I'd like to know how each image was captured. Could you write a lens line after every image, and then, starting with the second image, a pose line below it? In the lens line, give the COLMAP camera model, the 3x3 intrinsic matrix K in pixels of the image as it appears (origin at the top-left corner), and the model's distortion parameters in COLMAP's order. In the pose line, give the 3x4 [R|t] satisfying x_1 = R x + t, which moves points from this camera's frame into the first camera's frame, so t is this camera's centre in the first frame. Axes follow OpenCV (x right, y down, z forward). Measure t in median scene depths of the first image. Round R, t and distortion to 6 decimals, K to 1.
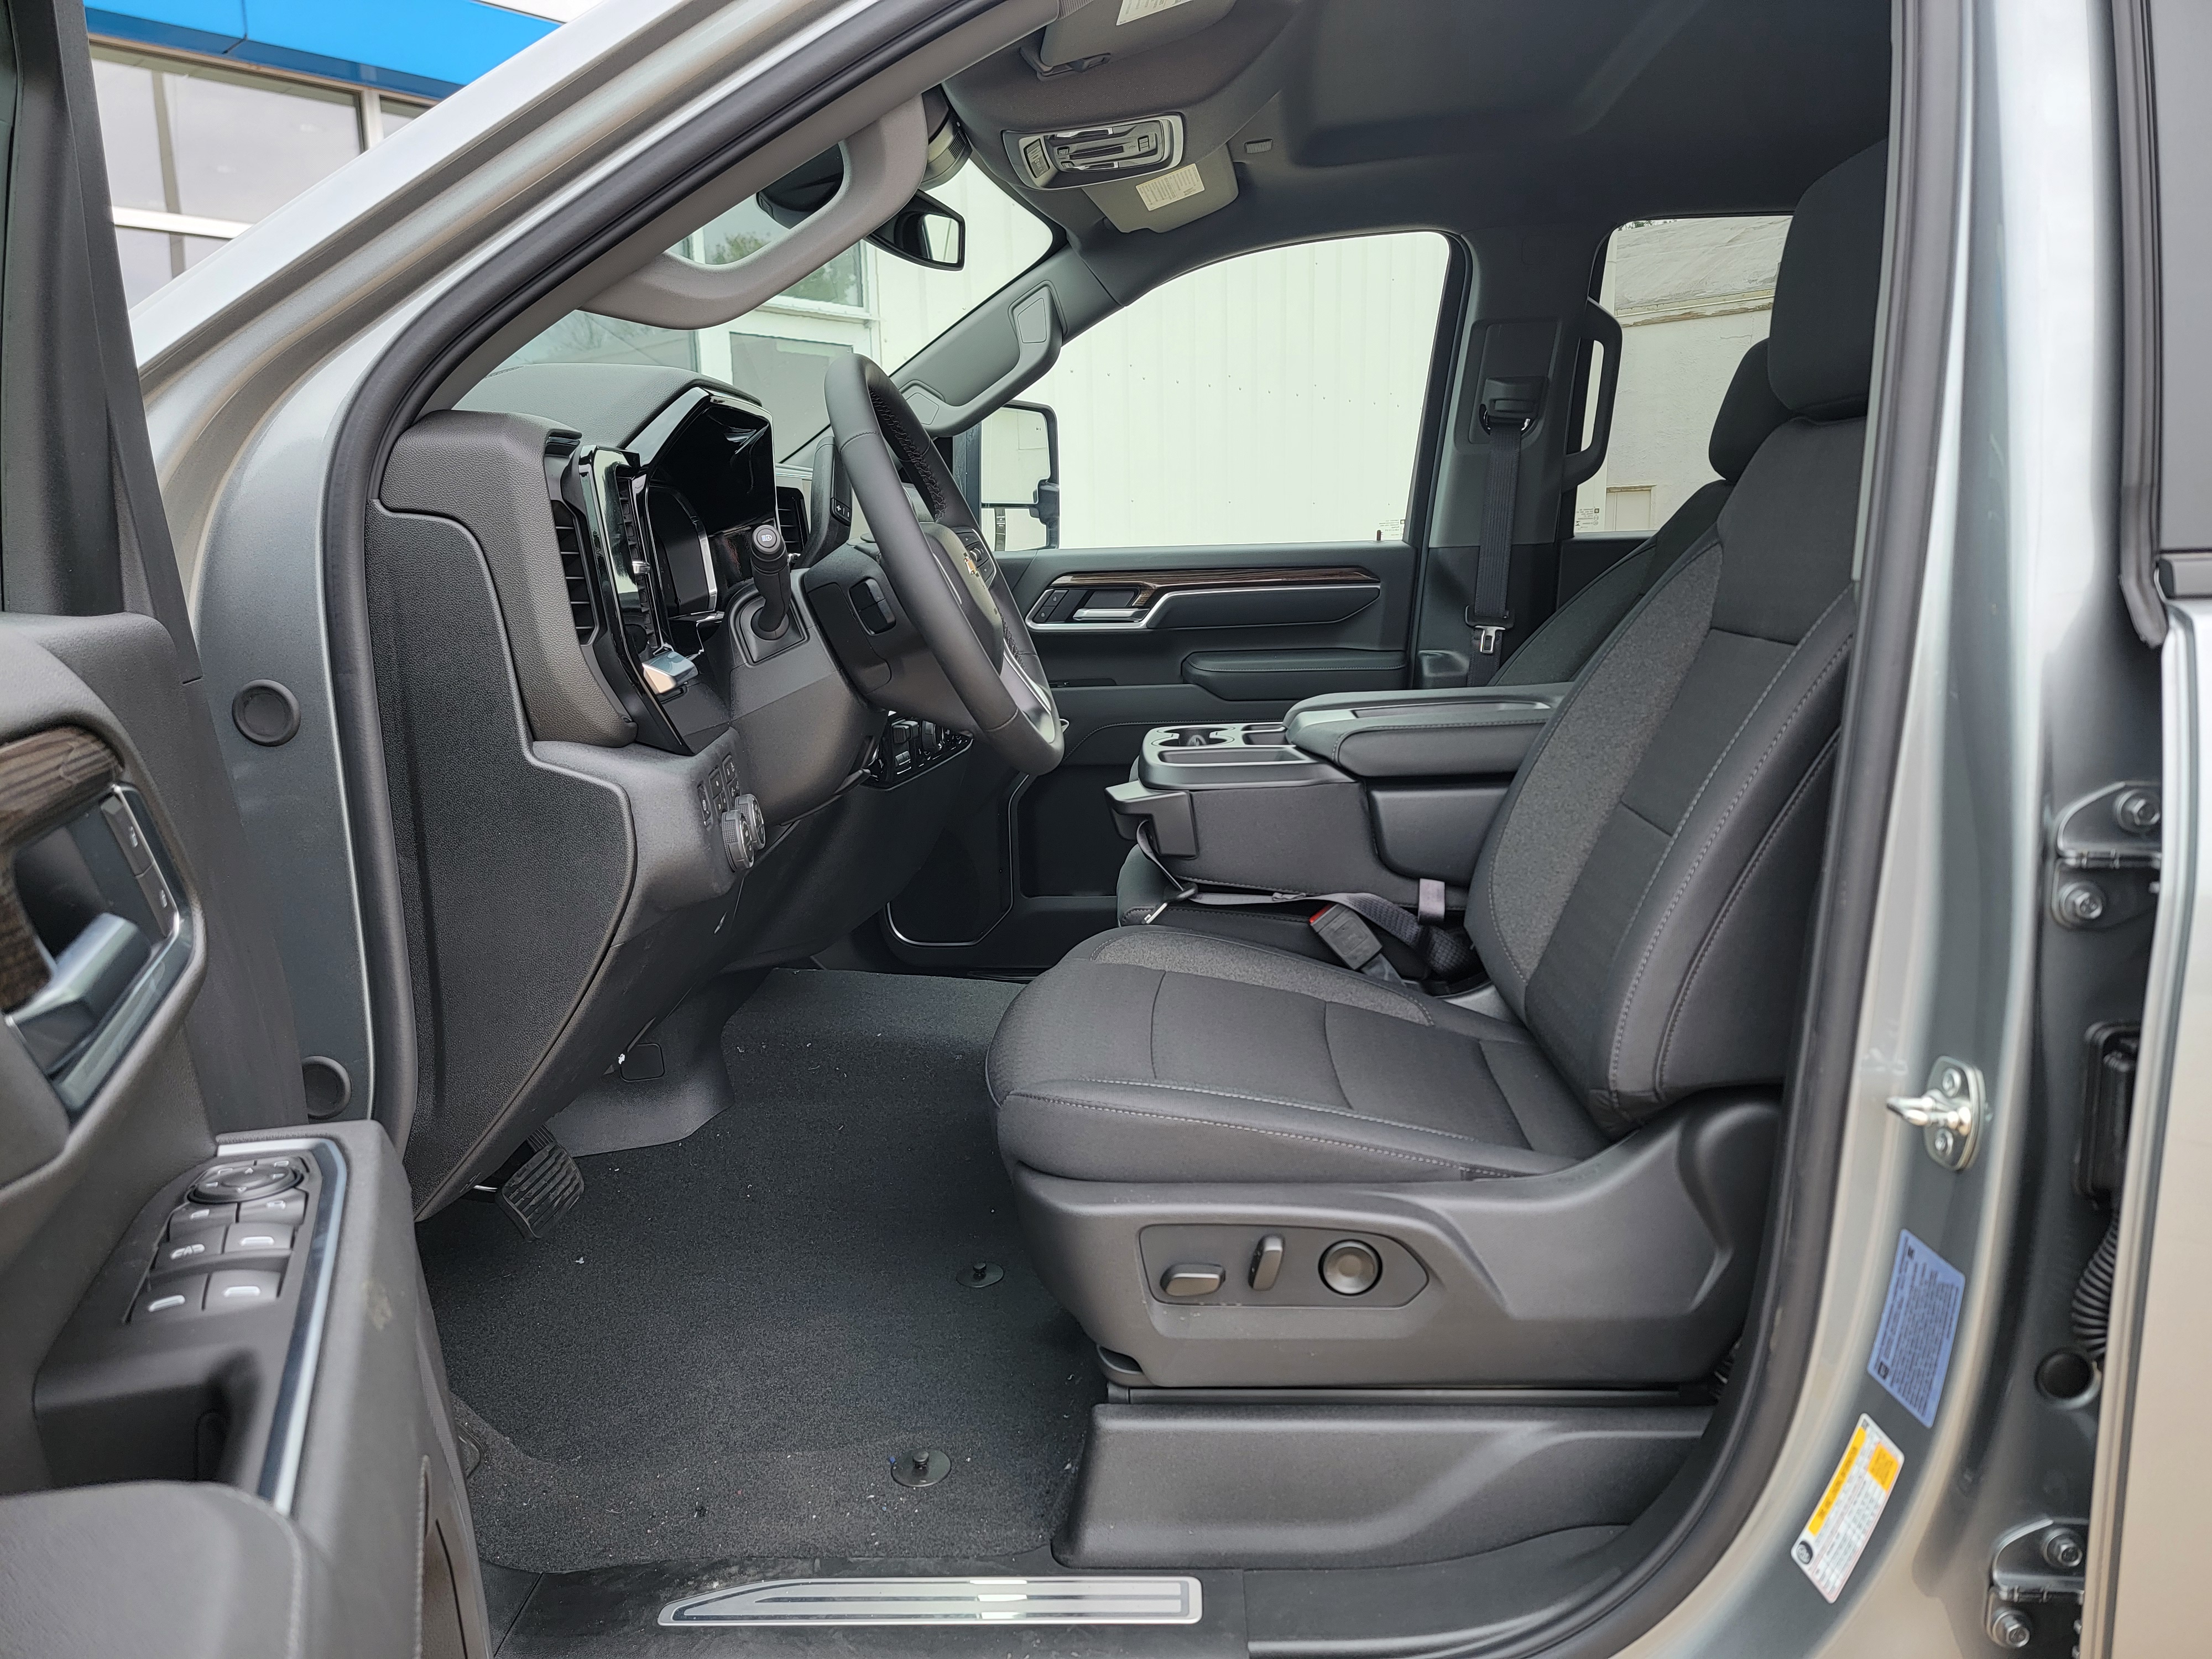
lens RADIAL K [[1535.0, 0, 1133.9], [0, 1535.0, 844.9], [0, 0, 1]] dist [0.077766, -0.065470]
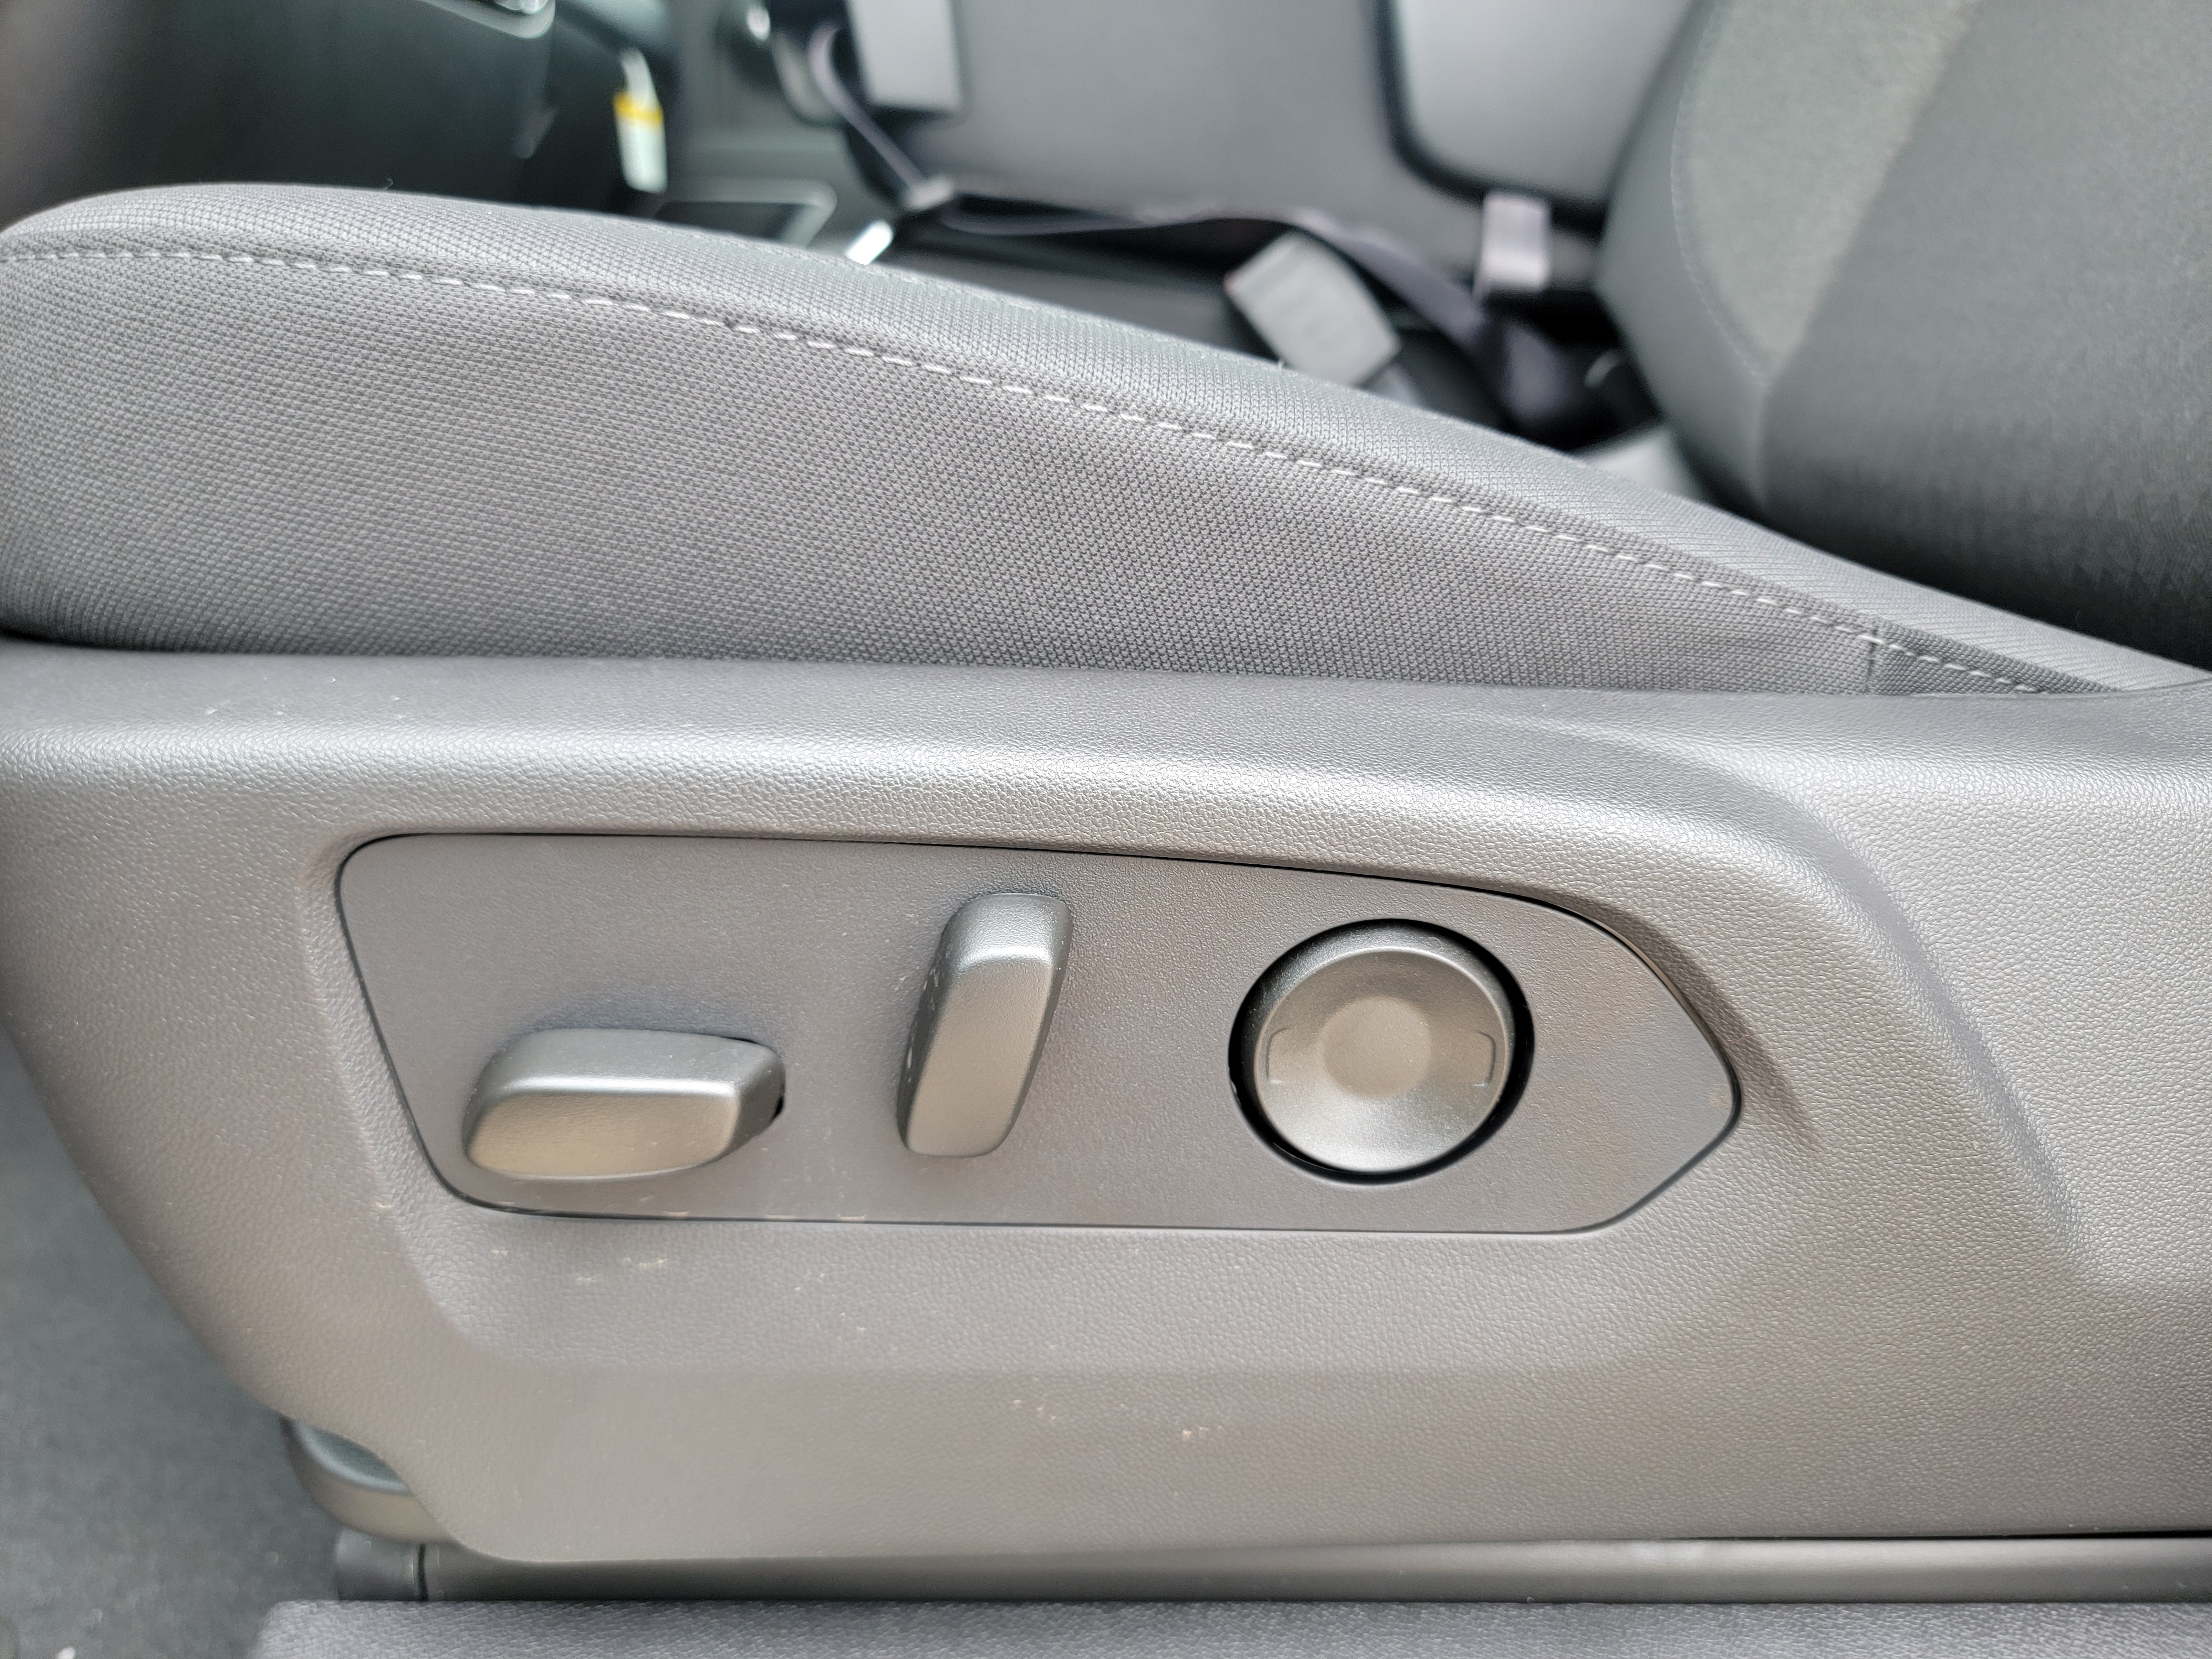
lens RADIAL K [[1572.2, 0, 1106.0], [0, 1572.2, 829.5], [0, 0, 1]] dist [0.001671, -0.071410]
pose [[0.998657, 0.024335, 0.045734, 0.091666], [-0.028610, 0.995041, 0.095264, 0.222929], [-0.043189, -0.096445, 0.994401, 0.789668]]
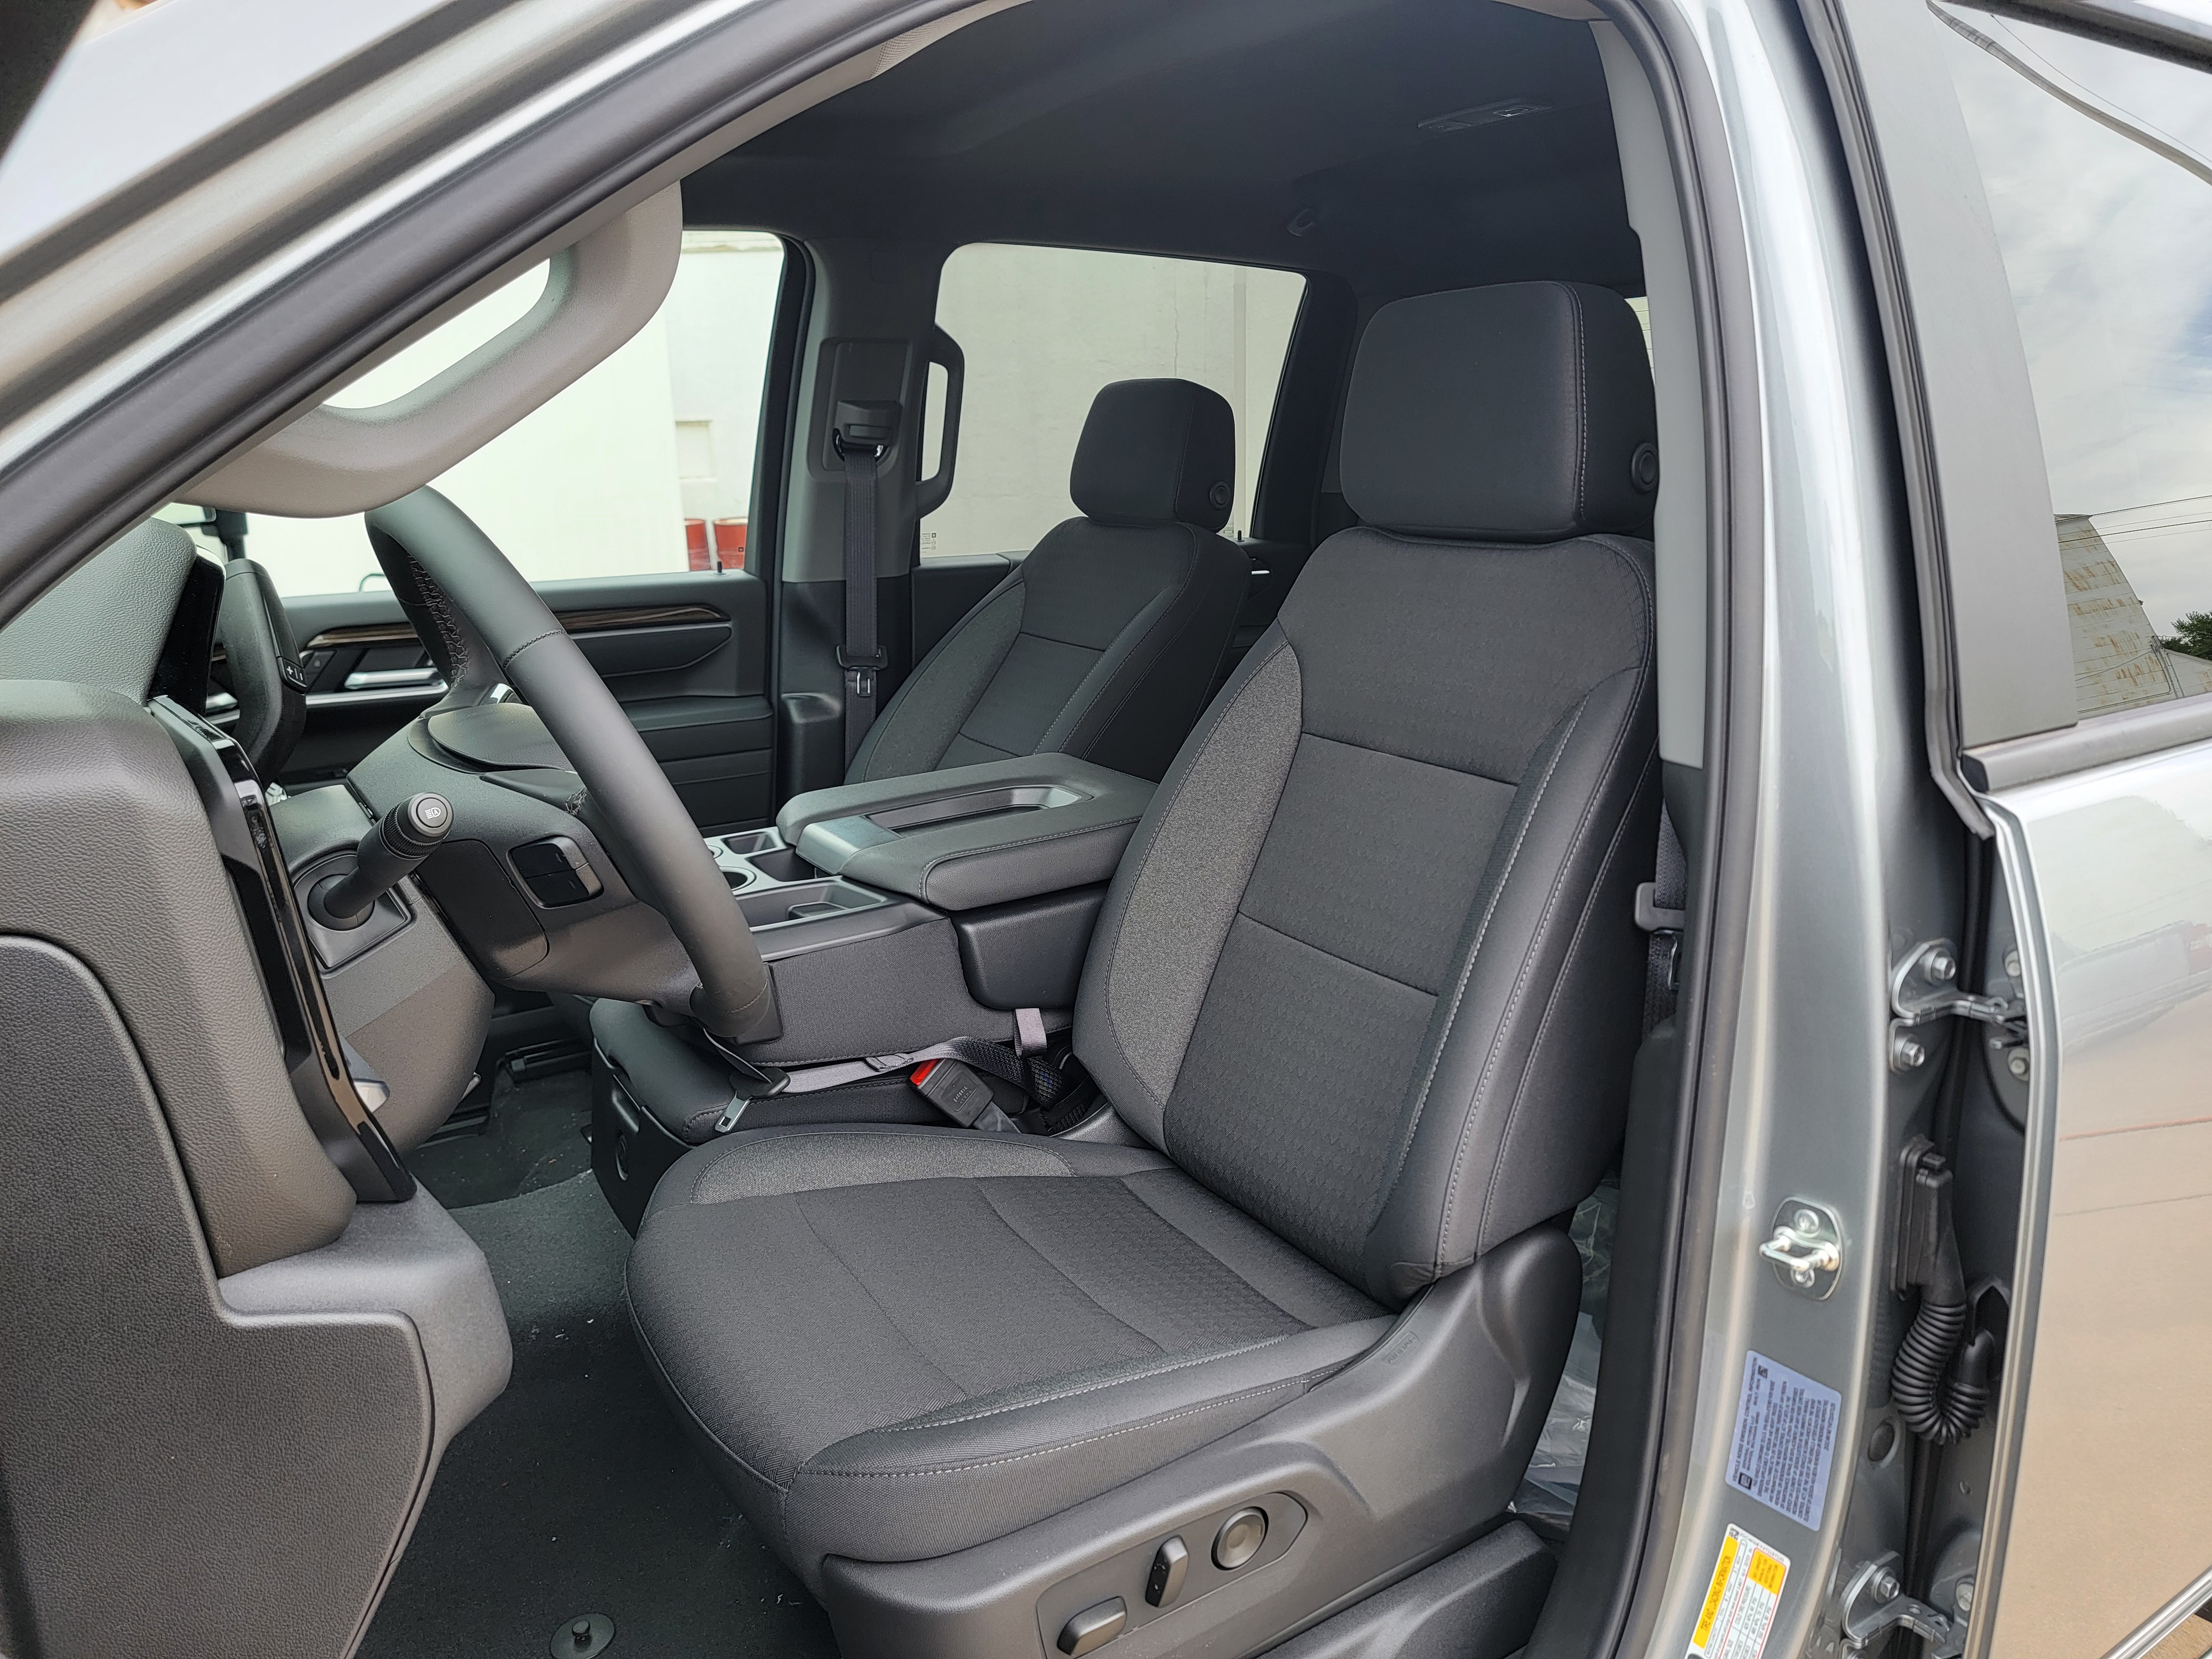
lens RADIAL K [[1535.0, 0, 1133.9], [0, 1535.0, 844.9], [0, 0, 1]] dist [0.077766, -0.065470]
pose [[0.821663, -0.136253, 0.553448, -0.351942], [0.107350, 0.990623, 0.084507, -0.205140], [-0.559773, -0.010023, 0.828585, 0.292318]]
